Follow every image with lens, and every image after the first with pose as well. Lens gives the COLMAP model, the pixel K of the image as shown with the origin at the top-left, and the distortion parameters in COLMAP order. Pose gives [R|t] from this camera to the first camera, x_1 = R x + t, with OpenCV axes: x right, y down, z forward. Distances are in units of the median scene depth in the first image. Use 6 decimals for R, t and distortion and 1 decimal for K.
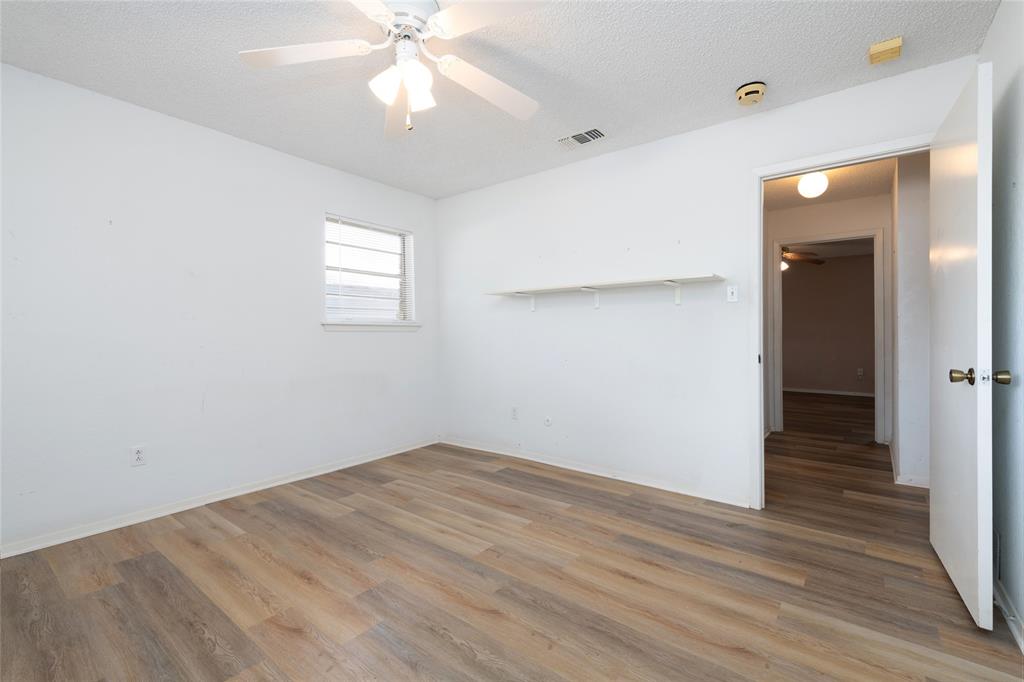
lens RADIAL K [[442.9, 0, 503.8], [0, 442.9, 338.5], [0, 0, 1]] dist [0.013531, -0.000195]
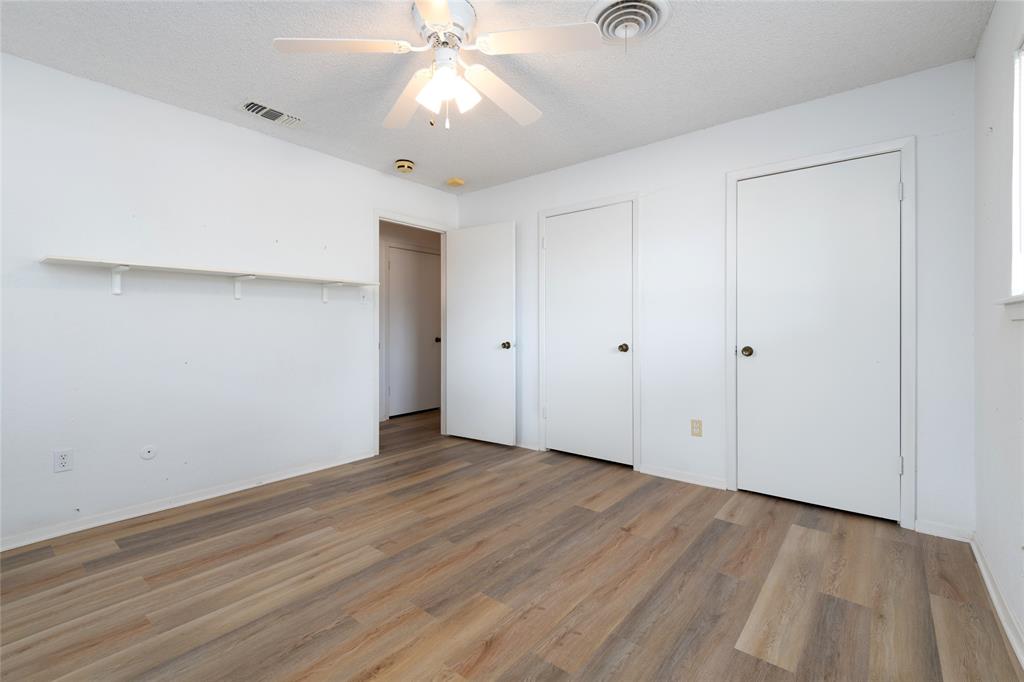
lens RADIAL K [[465.8, 0, 508.9], [0, 465.8, 325.2], [0, 0, 1]] dist [0.014260, -0.000720]
pose [[0.011908, 0.006810, 0.999906, -0.919700], [0.014353, 0.999873, -0.006980, -0.003532], [-0.999826, 0.014435, 0.011809, 0.595565]]
